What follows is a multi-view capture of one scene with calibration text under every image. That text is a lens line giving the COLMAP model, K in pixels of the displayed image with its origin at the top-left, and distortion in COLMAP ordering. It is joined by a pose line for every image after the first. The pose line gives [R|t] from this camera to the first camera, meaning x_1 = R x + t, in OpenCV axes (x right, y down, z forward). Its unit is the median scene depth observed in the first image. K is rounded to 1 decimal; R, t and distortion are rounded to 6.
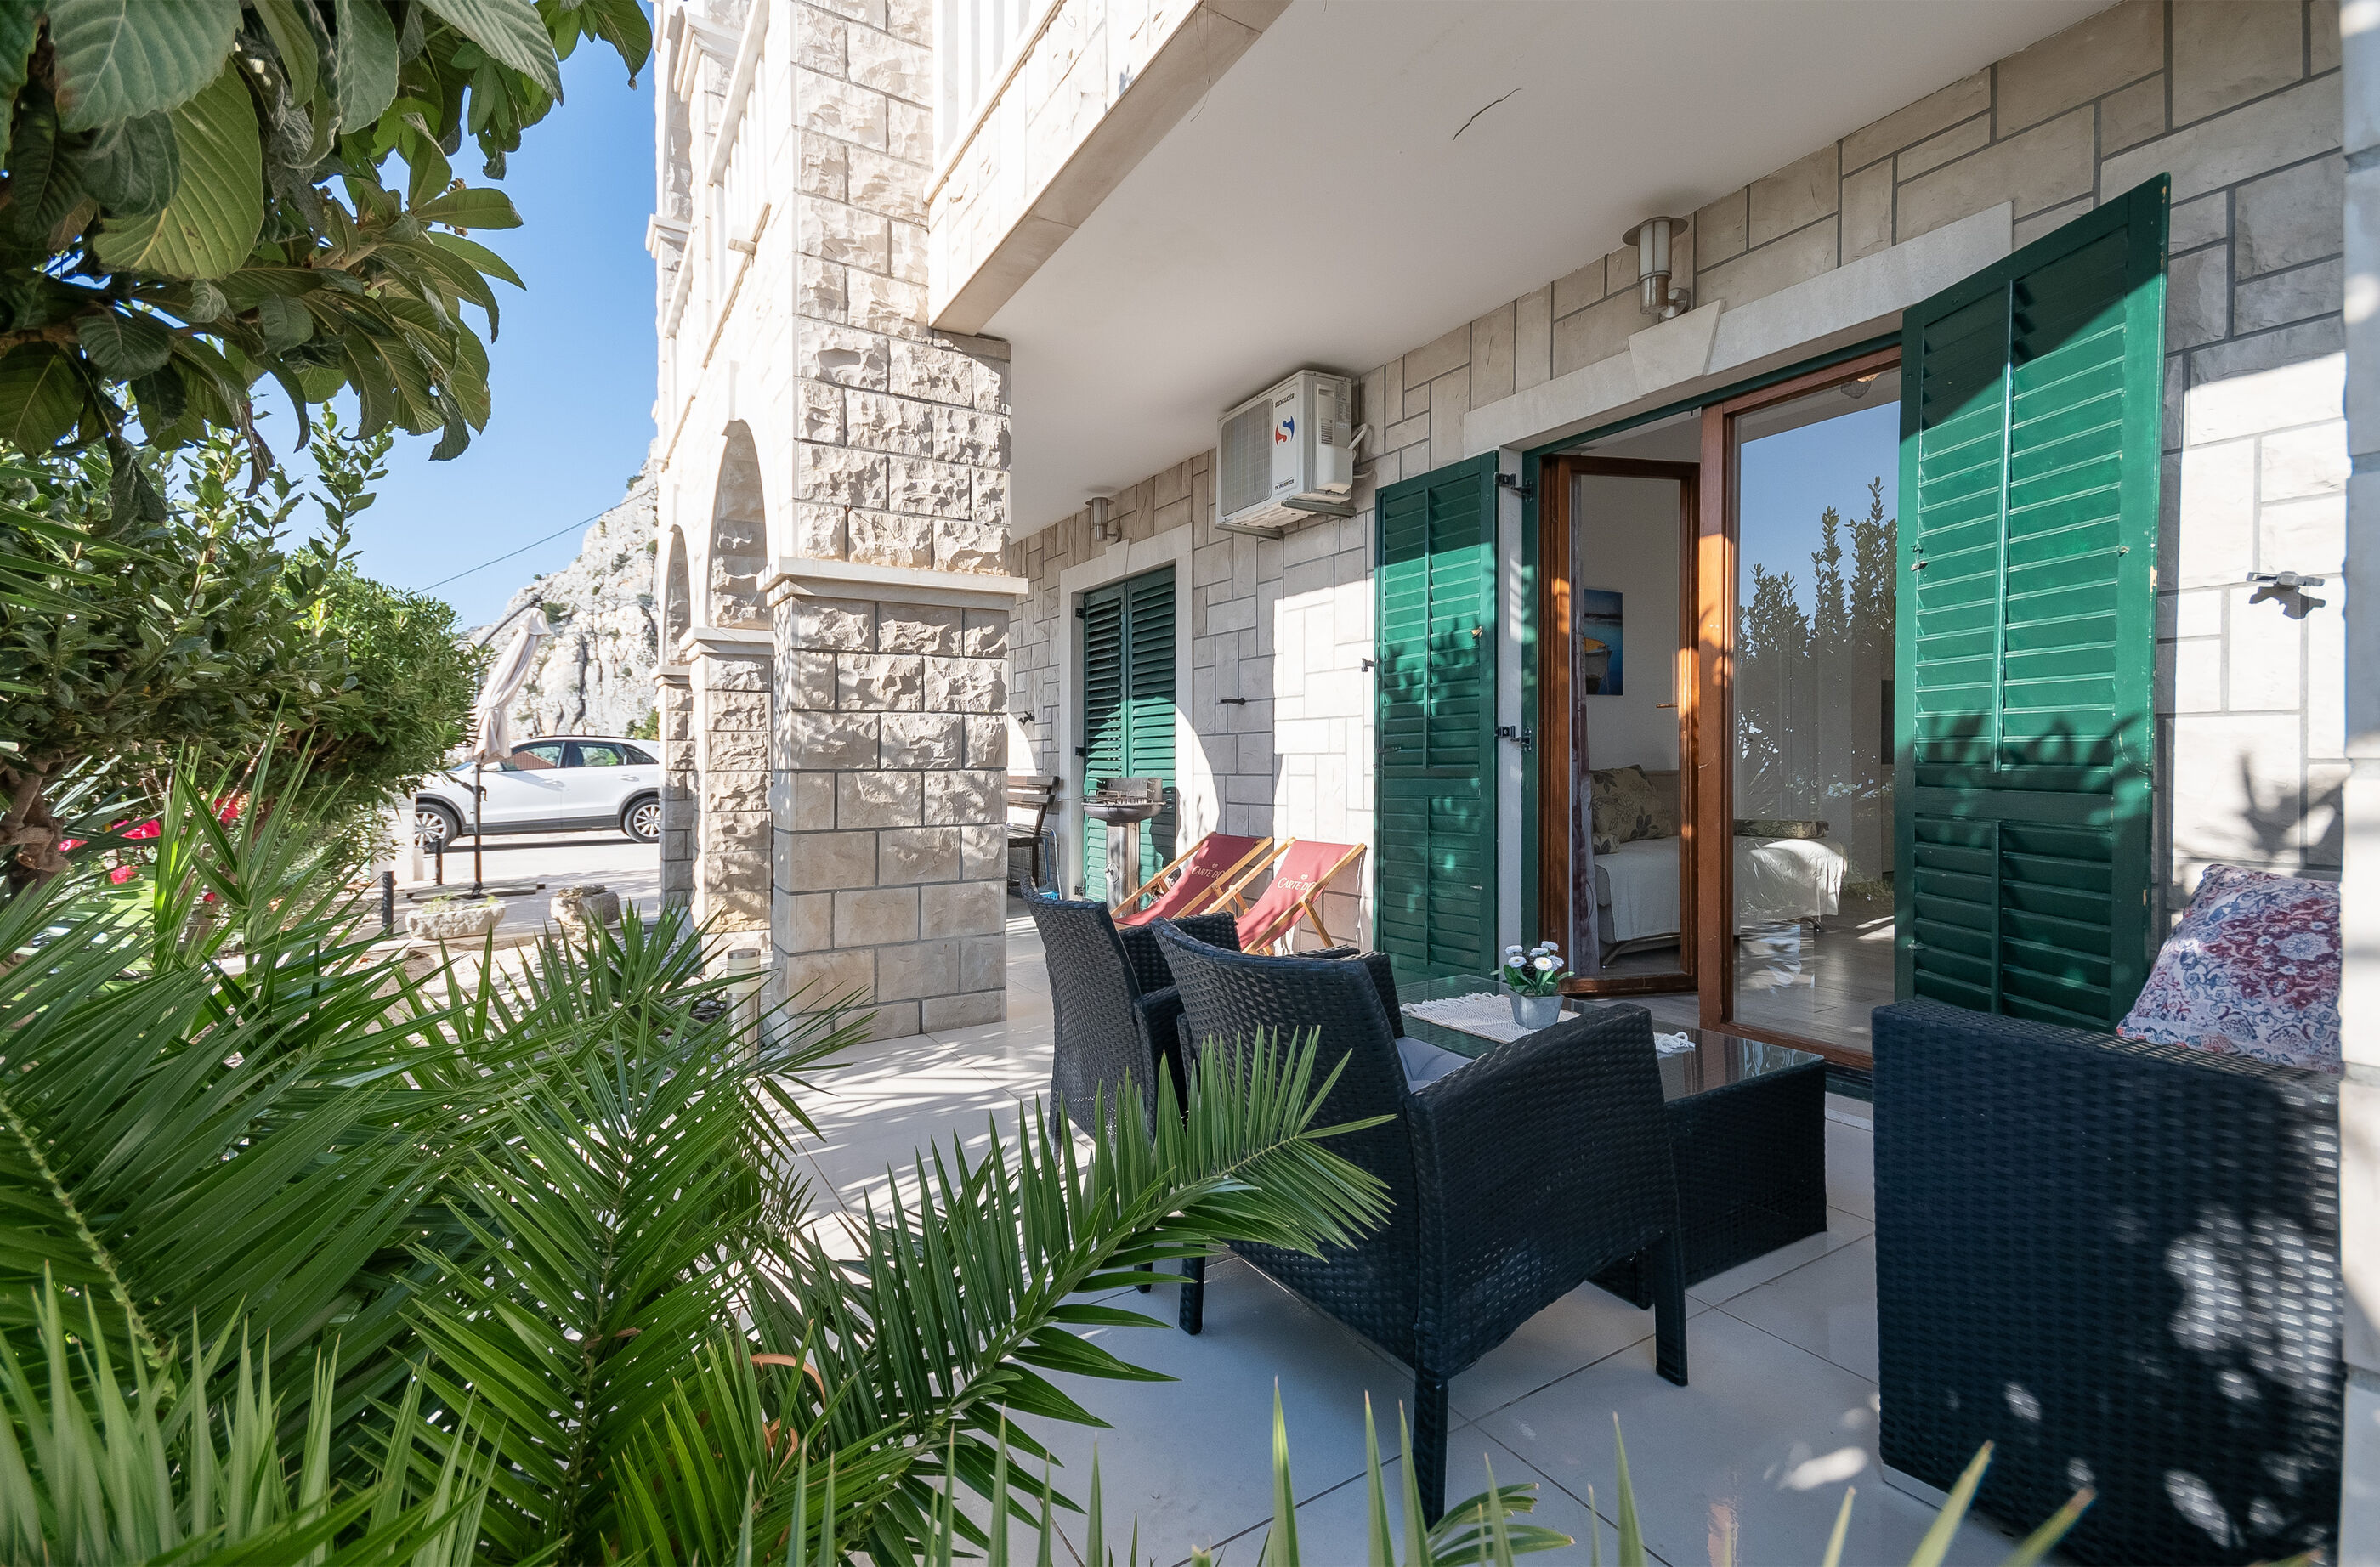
lens RADIAL K [[1024.5, 0, 1190.0], [0, 1024.5, 783.5], [0, 0, 1]] dist [0.027521, -0.000006]
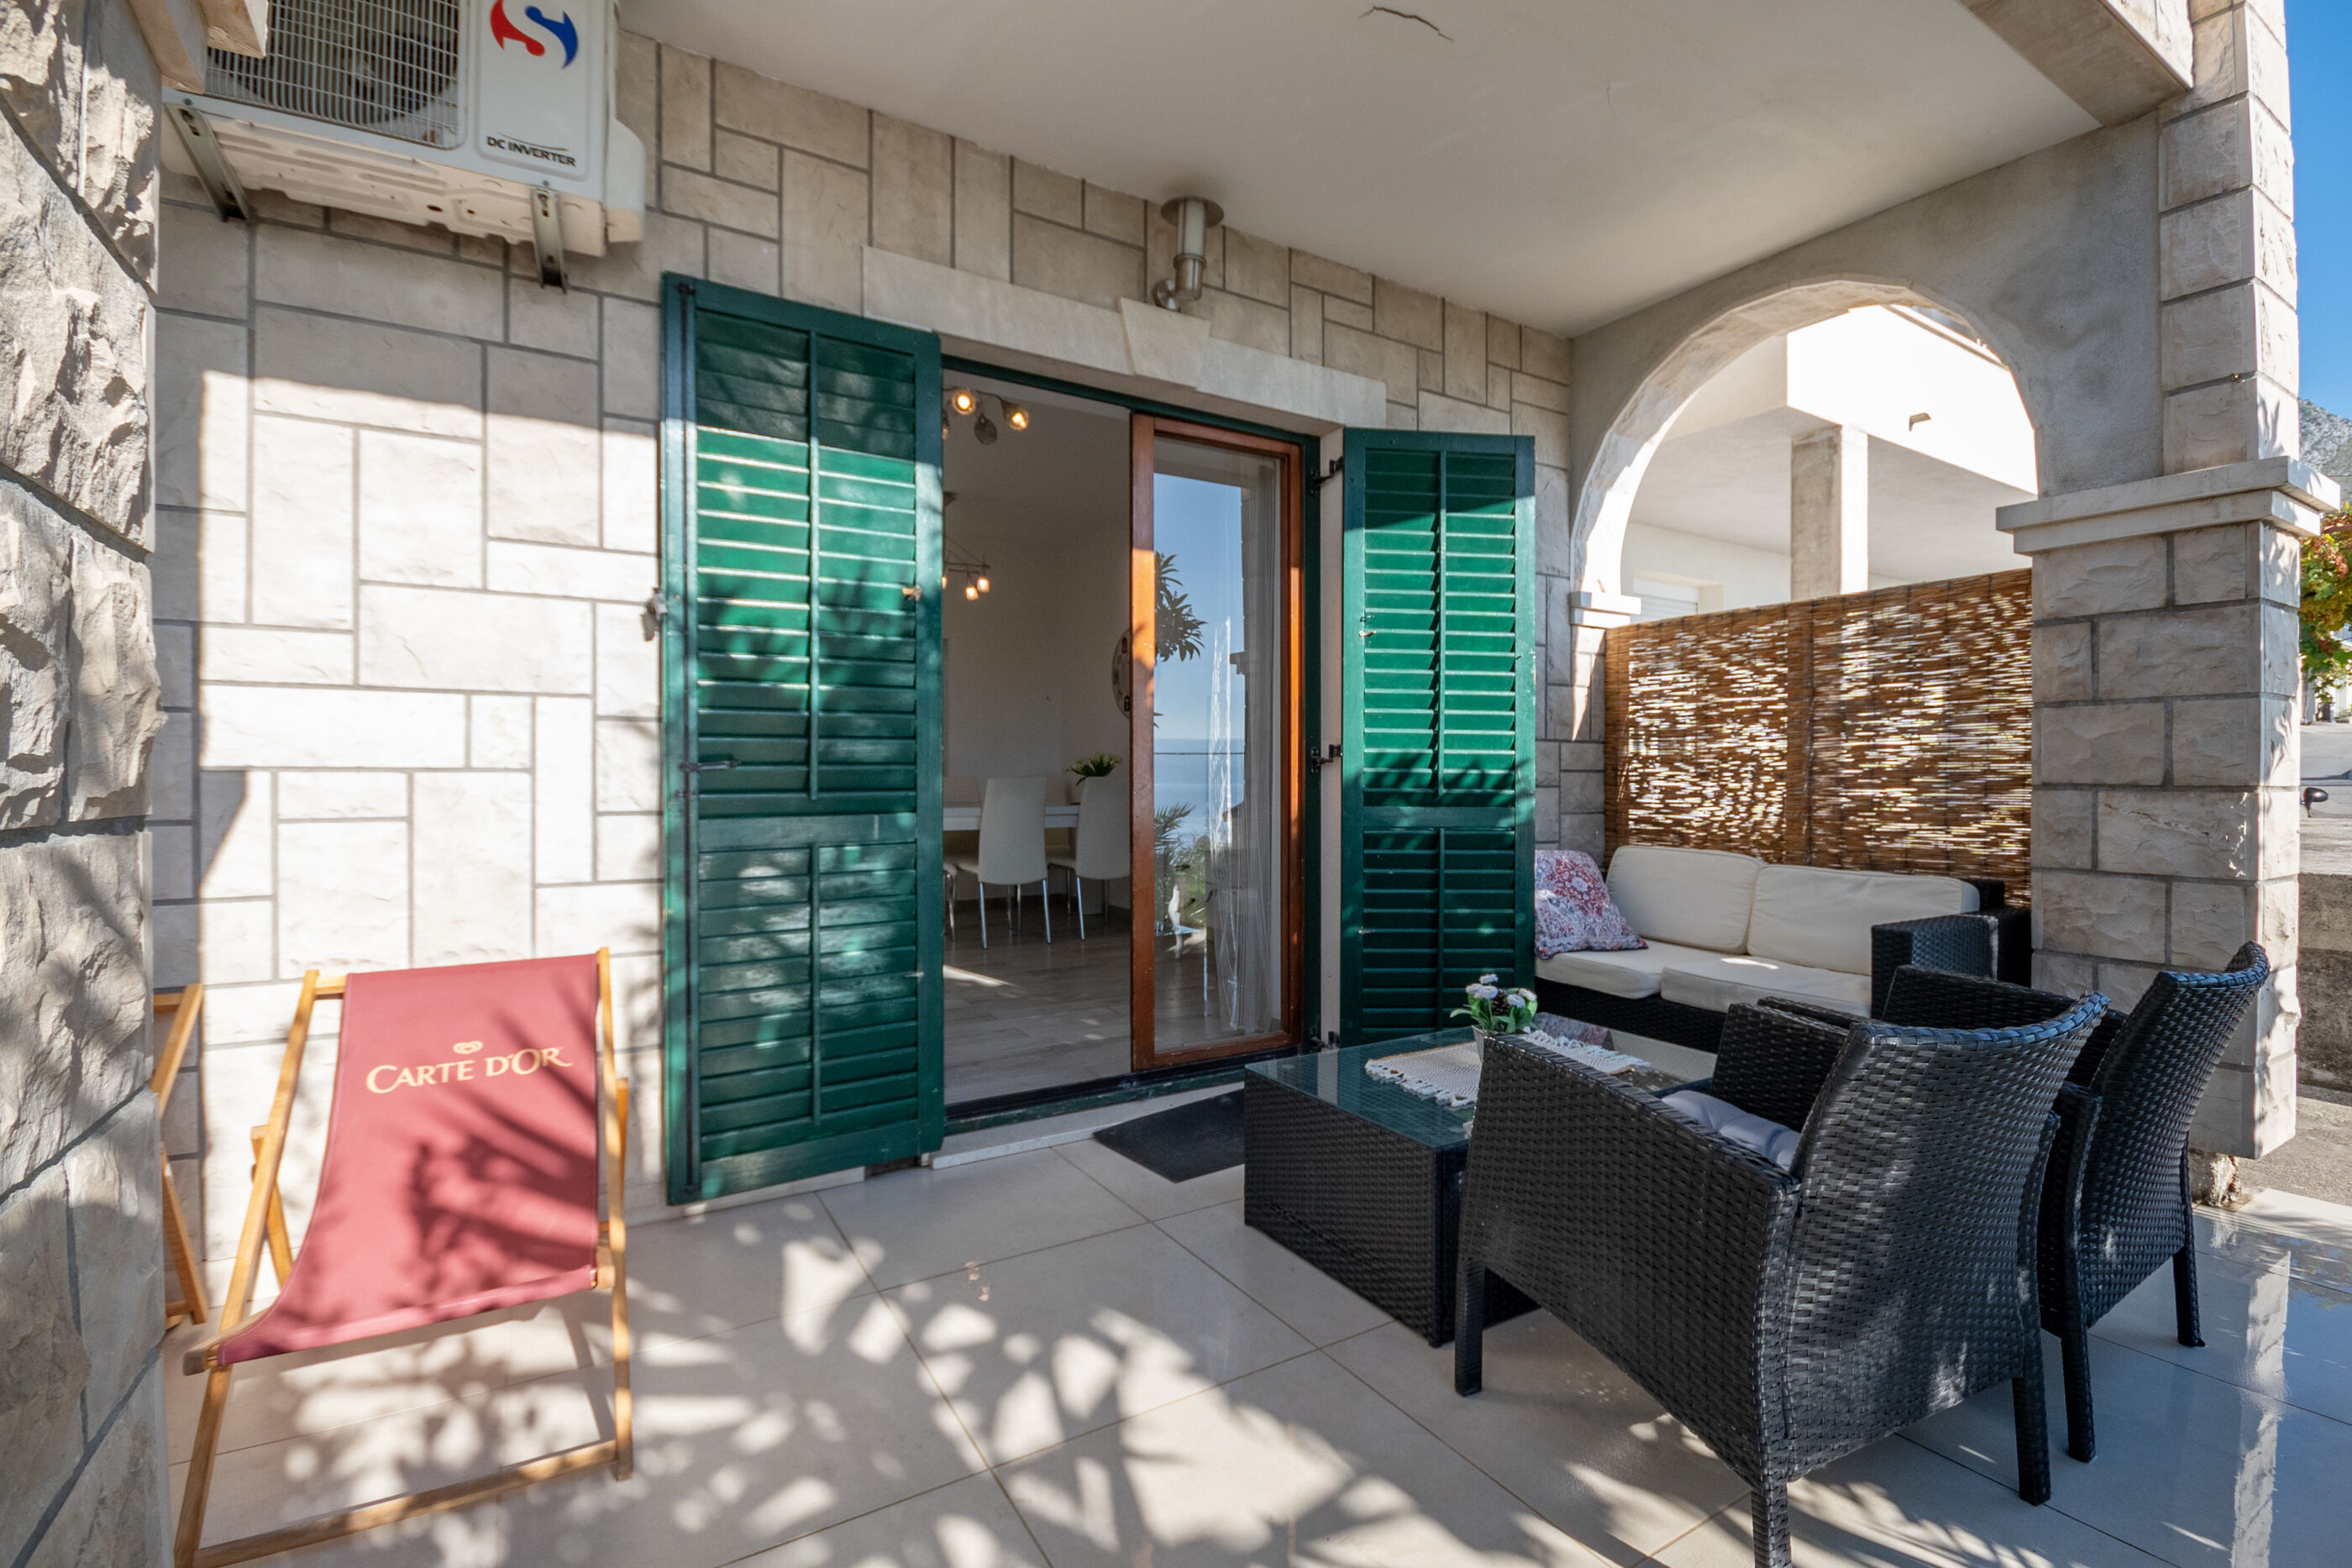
lens RADIAL K [[1056.9, 0, 1176.0], [0, 1056.9, 784.0], [0, 0, 1]] dist [0.002958, 0.000341]
pose [[0.000138, -0.012600, 0.999921, -0.426775], [0.016271, 0.999788, 0.012596, -0.031673], [-0.999868, 0.016268, 0.000343, 0.874908]]
